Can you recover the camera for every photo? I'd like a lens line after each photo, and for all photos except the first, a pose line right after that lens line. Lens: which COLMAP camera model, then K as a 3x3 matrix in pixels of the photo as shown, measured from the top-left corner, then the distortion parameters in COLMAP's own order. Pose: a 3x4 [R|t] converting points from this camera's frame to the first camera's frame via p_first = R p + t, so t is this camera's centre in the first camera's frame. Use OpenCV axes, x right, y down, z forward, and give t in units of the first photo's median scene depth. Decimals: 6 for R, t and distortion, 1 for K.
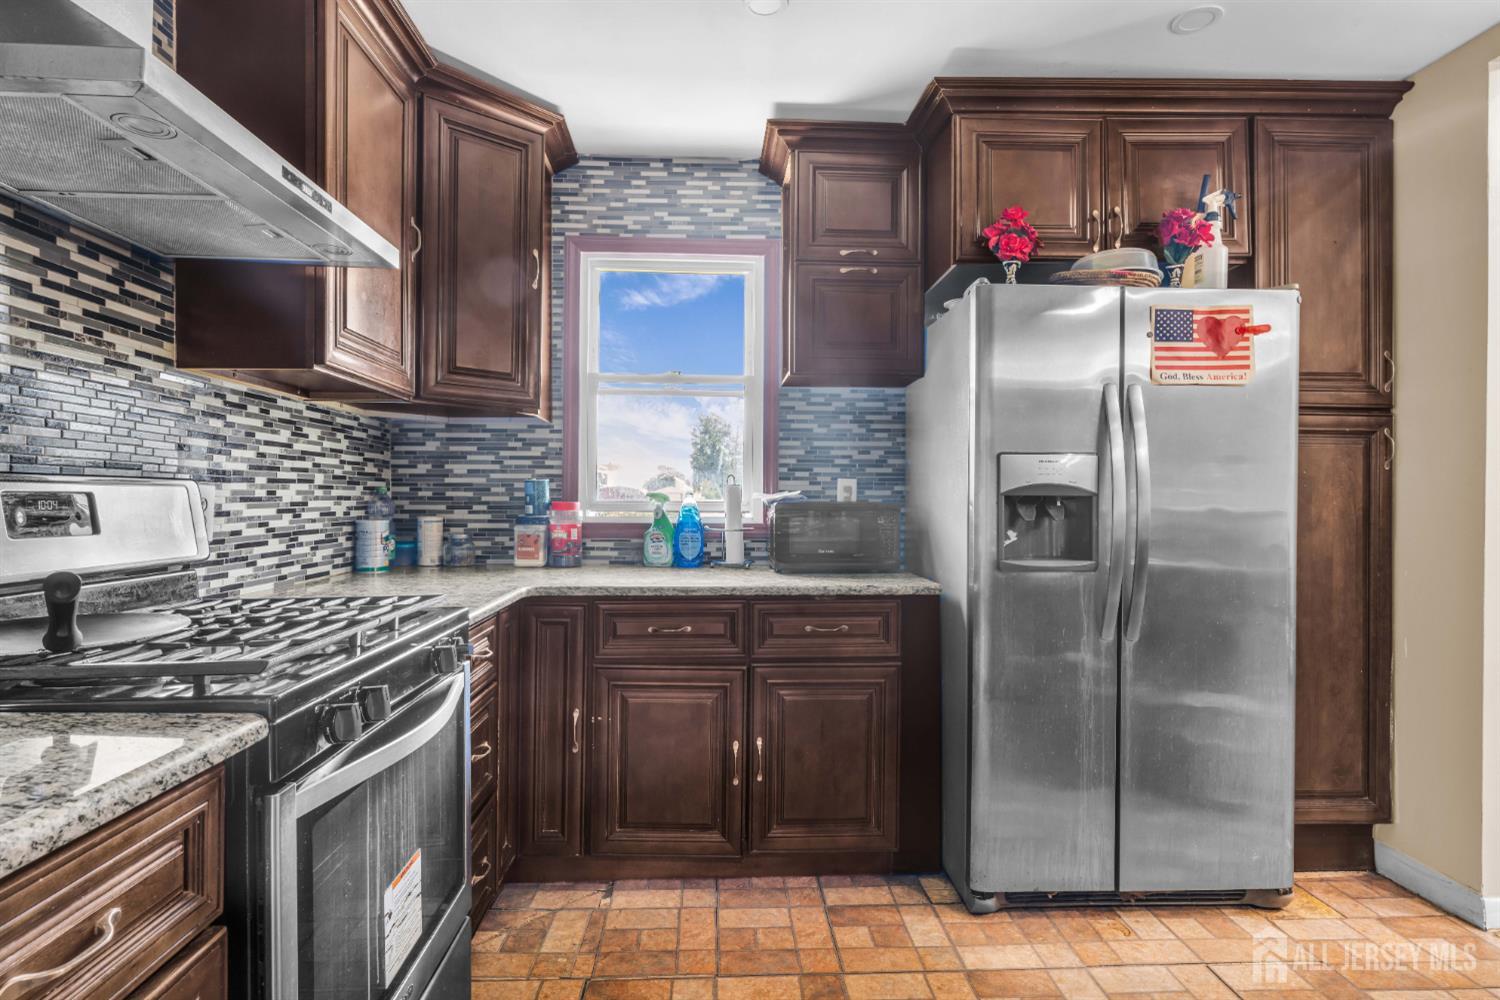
lens RADIAL K [[790.0, 0, 714.9], [0, 790.0, 503.3], [0, 0, 1]] dist [0.000676, -0.000187]
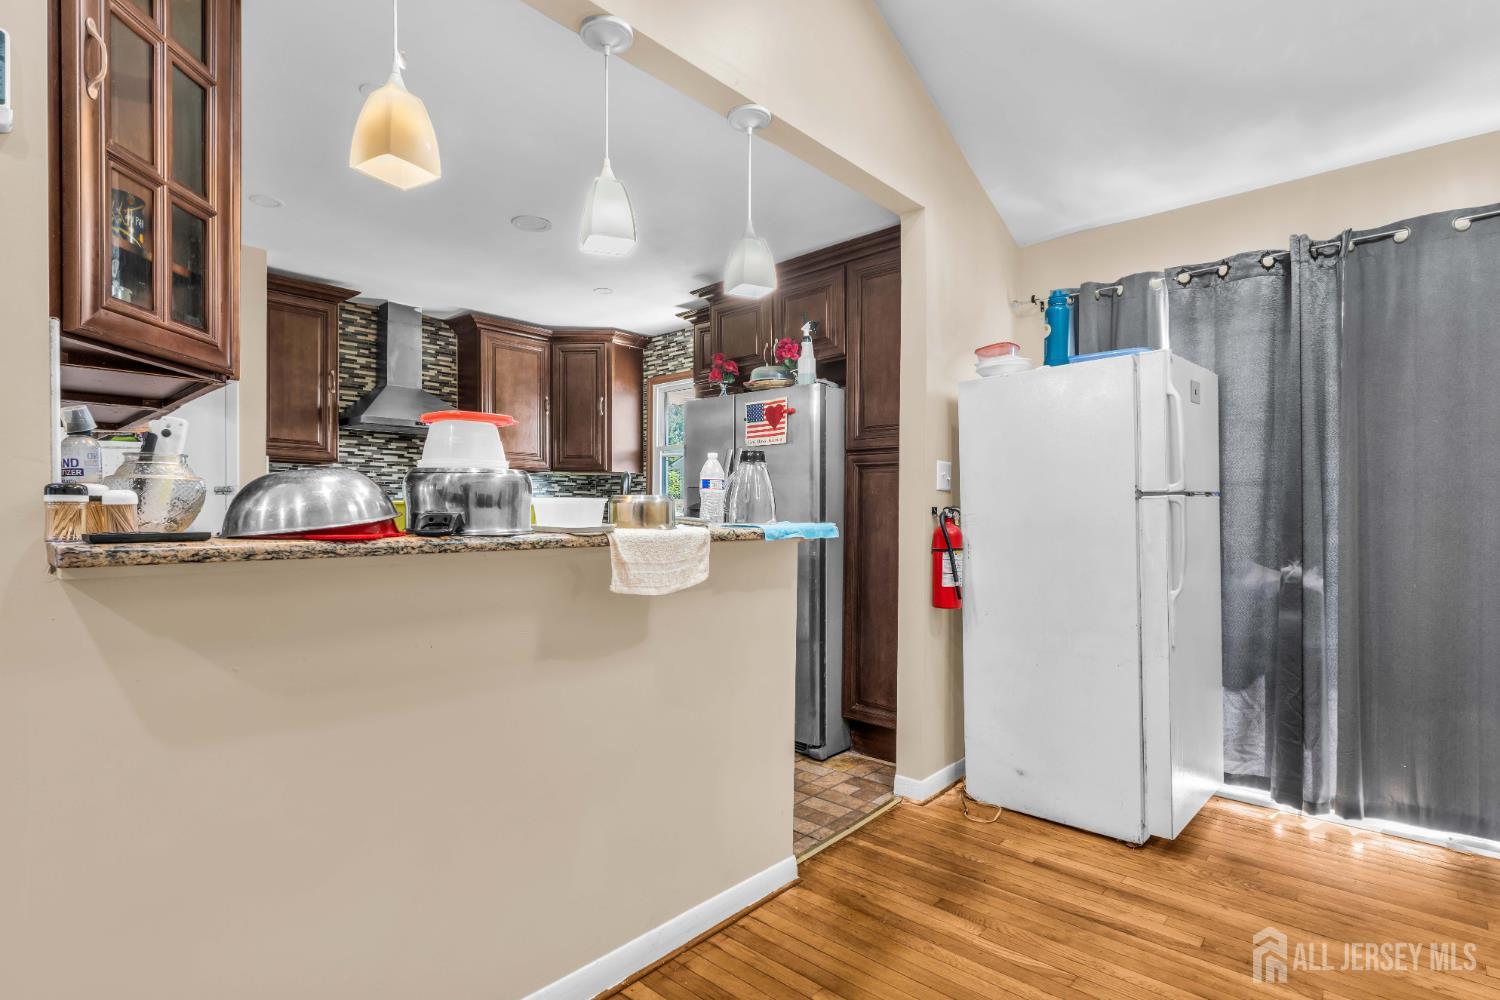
lens RADIAL K [[742.7, 0, 750.7], [0, 742.7, 515.6], [0, 0, 1]] dist [-0.001240, 0.000078]
pose [[0.721835, 0.000638, -0.692065, 1.659345], [-0.001569, 0.999999, -0.000714, 0.006843], [0.692064, 0.001601, 0.721835, -0.204173]]
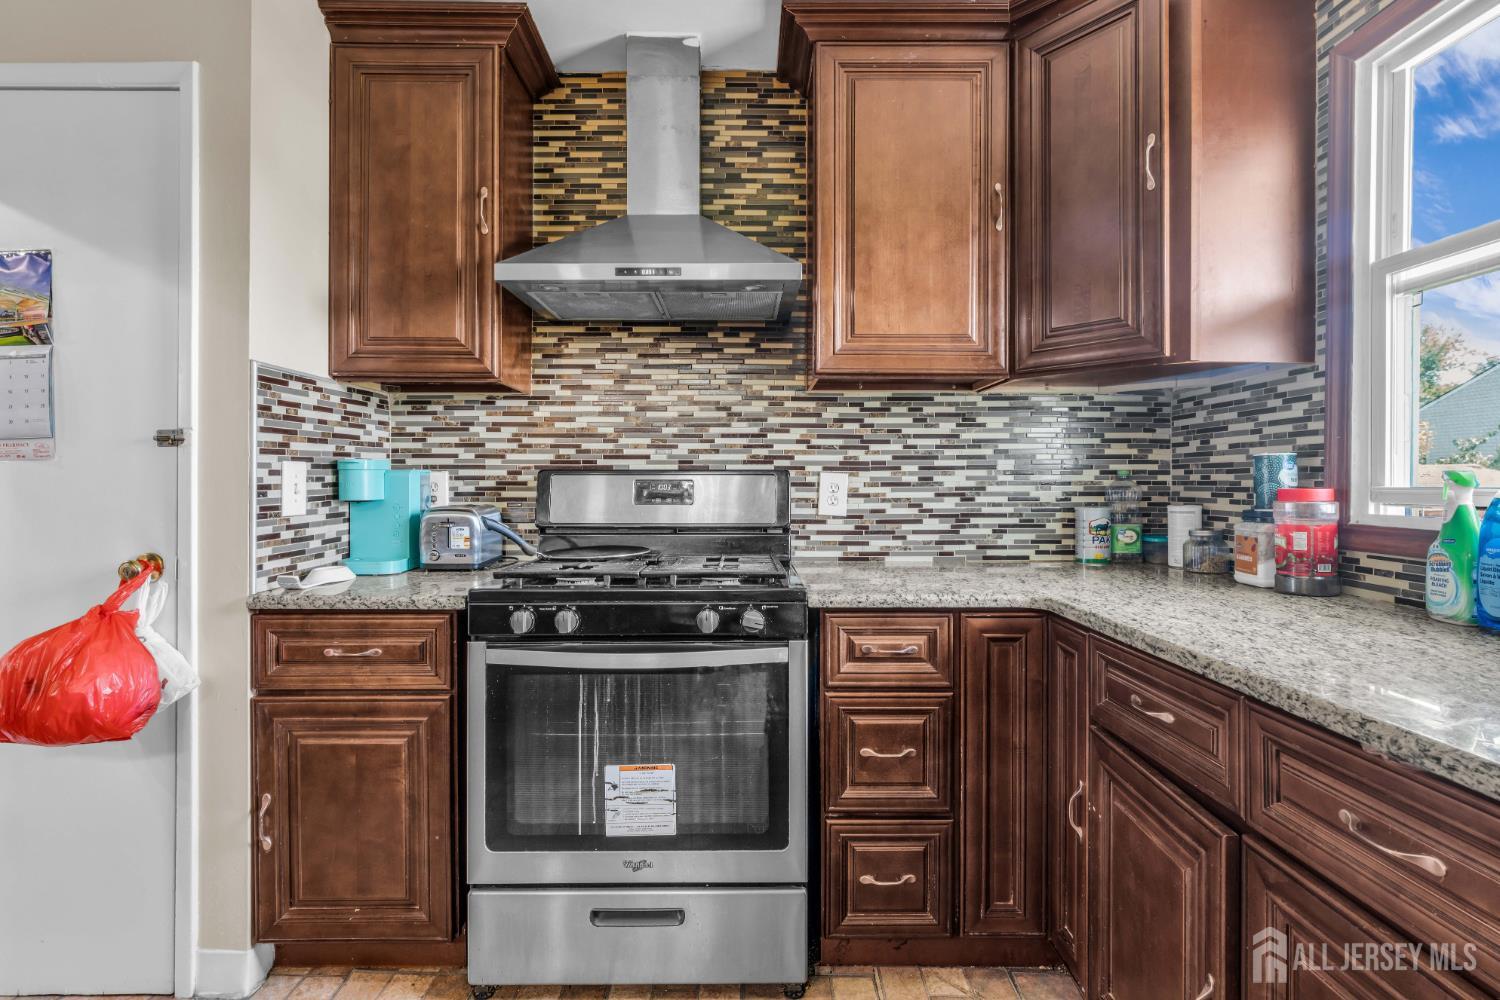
lens RADIAL K [[730.3, 0, 748.6], [0, 730.3, 485.3], [0, 0, 1]] dist [-0.001717, -0.000571]
pose [[-0.027762, -0.000031, -0.999615, 0.498087], [-0.006278, 0.999980, 0.000143, -0.001980], [0.999595, 0.006280, -0.027762, 0.739062]]
